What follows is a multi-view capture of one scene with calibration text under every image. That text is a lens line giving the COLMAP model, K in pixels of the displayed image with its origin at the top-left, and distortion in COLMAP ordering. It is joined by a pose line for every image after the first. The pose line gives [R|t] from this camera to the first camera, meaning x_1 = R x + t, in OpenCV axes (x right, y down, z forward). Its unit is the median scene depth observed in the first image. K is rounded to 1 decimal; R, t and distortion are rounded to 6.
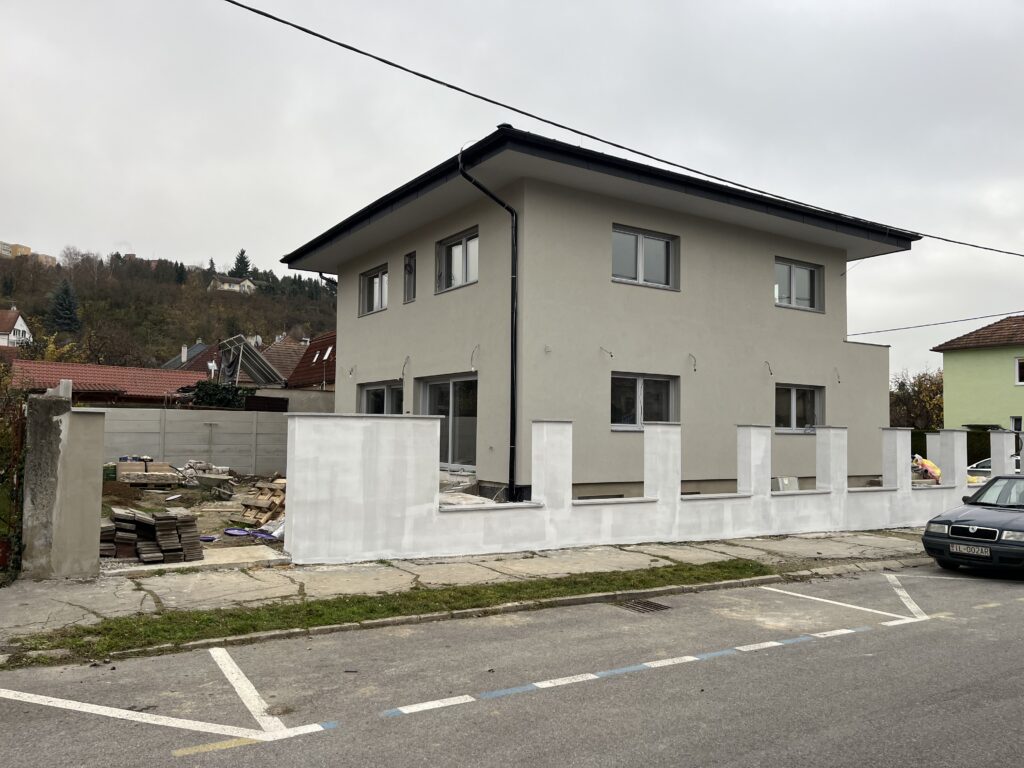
lens RADIAL K [[776.5, 0, 514.8], [0, 776.5, 382.2], [0, 0, 1]] dist [0.049442, -0.055360]
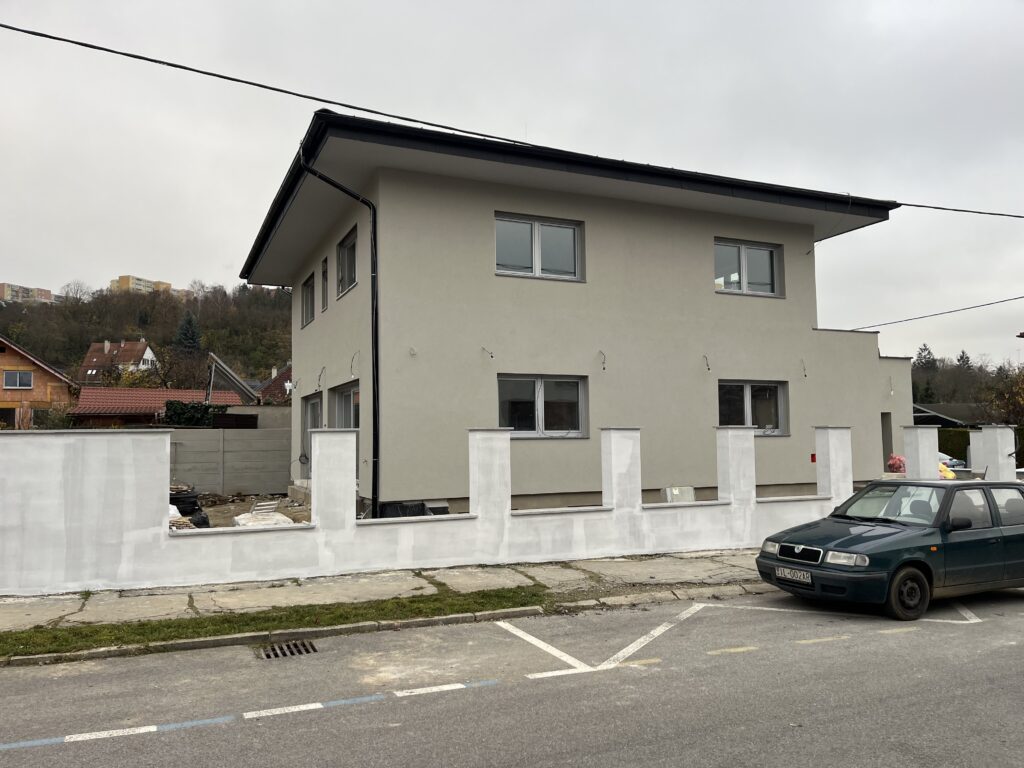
lens RADIAL K [[776.5, 0, 516.9], [0, 776.5, 386.7], [0, 0, 1]] dist [0.049442, -0.055360]
pose [[0.988119, -0.038334, -0.148833, 0.348727], [0.037135, 0.999252, -0.010828, 0.014751], [0.149137, 0.005172, 0.988803, 0.130413]]
